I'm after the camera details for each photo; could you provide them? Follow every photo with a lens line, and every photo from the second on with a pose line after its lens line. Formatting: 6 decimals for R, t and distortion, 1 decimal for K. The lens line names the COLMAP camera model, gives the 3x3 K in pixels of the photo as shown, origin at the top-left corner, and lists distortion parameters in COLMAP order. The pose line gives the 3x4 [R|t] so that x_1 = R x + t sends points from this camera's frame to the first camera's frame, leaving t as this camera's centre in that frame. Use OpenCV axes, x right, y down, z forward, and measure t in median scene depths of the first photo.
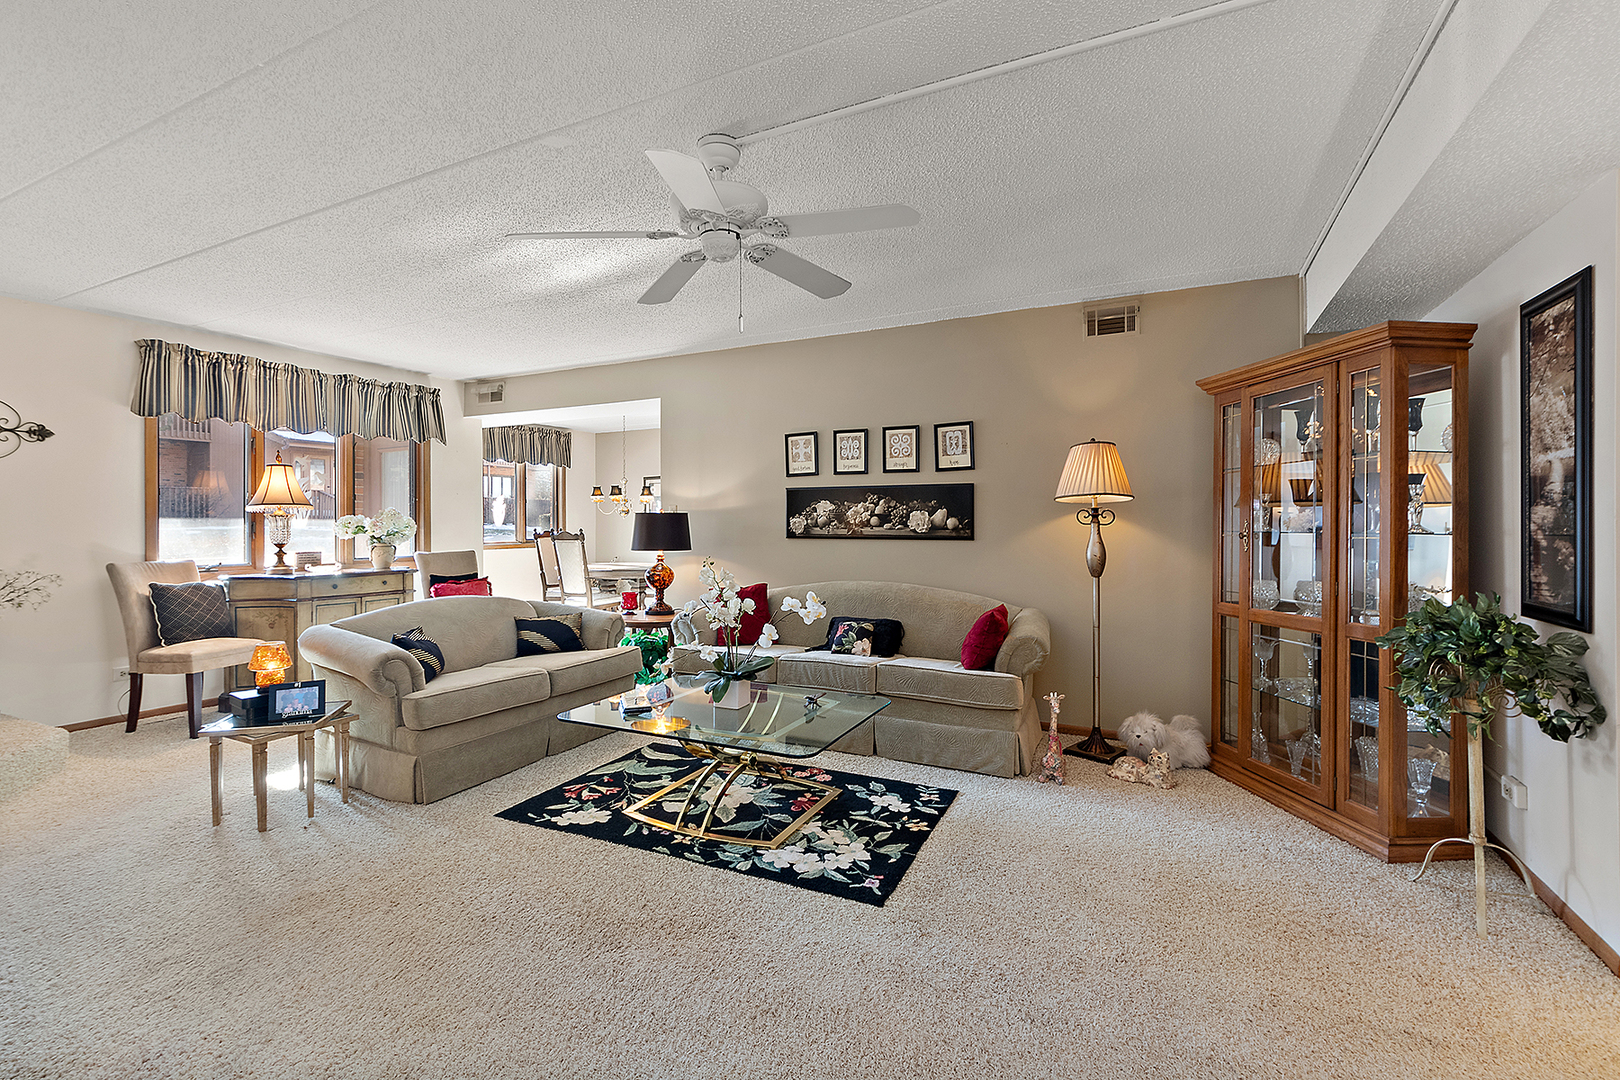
lens RADIAL K [[738.4, 0, 803.4], [0, 738.4, 528.9], [0, 0, 1]] dist [-0.001121, -0.000625]
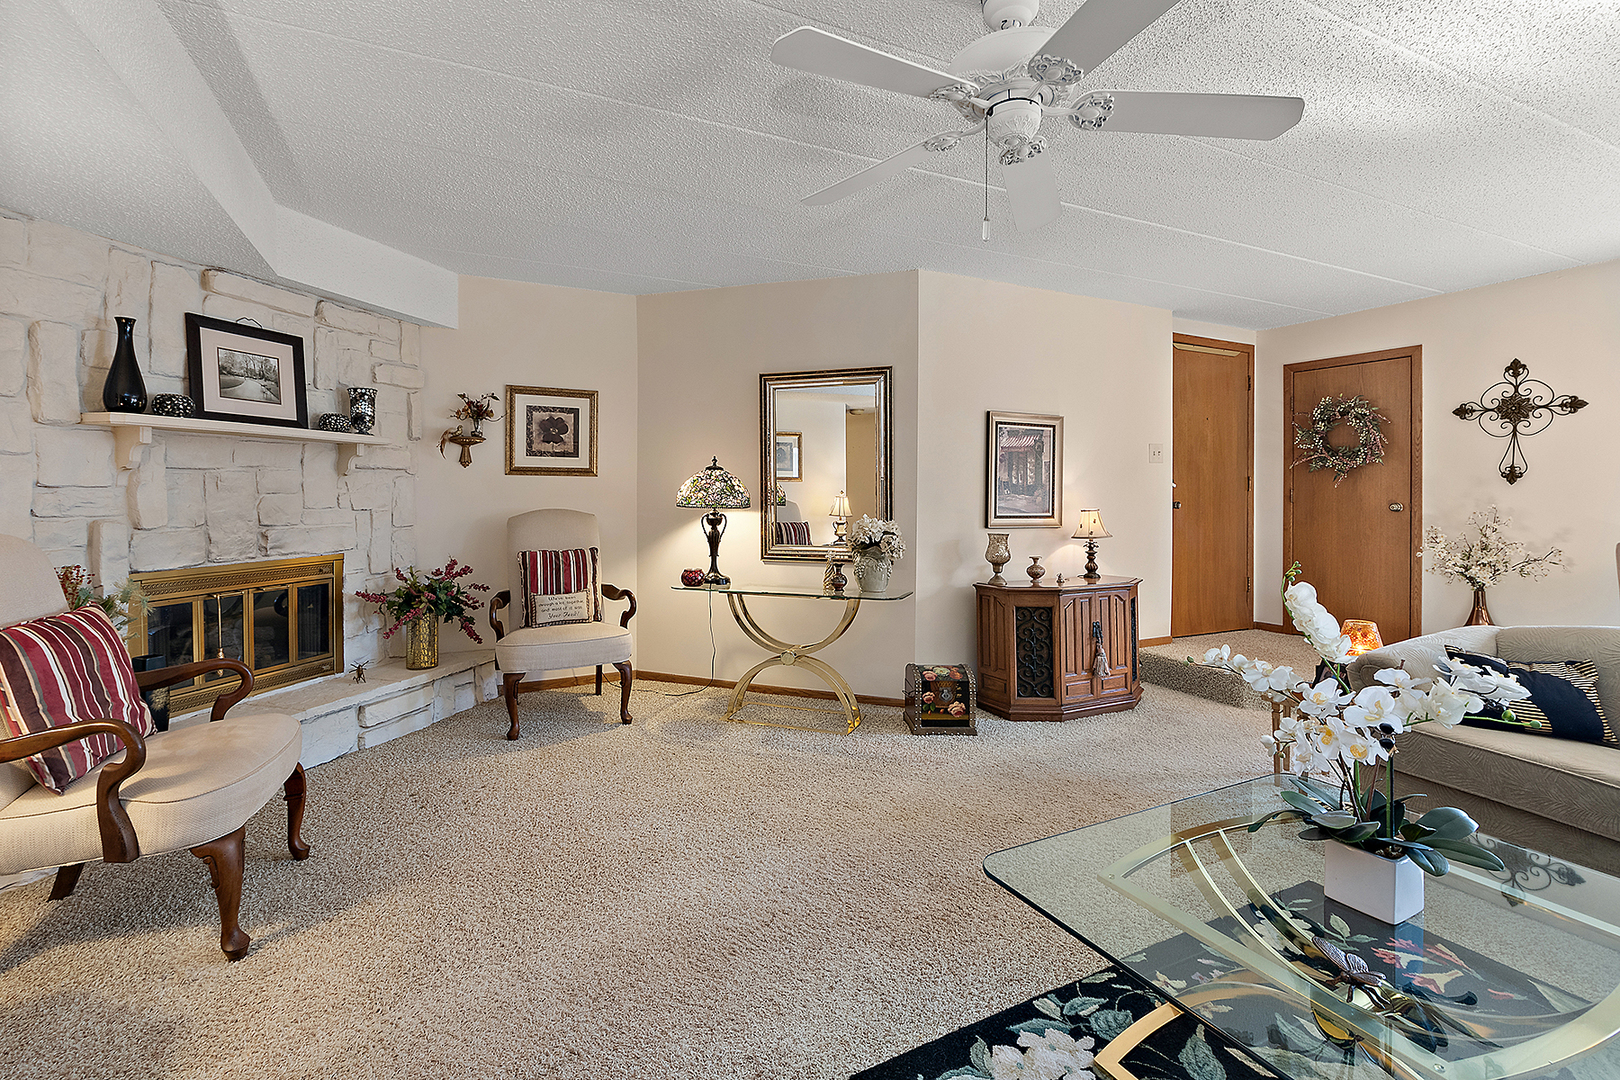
lens RADIAL K [[738.4, 0, 823.0], [0, 738.4, 494.3], [0, 0, 1]] dist [-0.001121, -0.000625]
pose [[-0.594682, 0.007589, -0.803926, 0.322322], [-0.006200, 0.999882, 0.014024, -0.014288], [0.803937, 0.013324, -0.594565, 0.676018]]
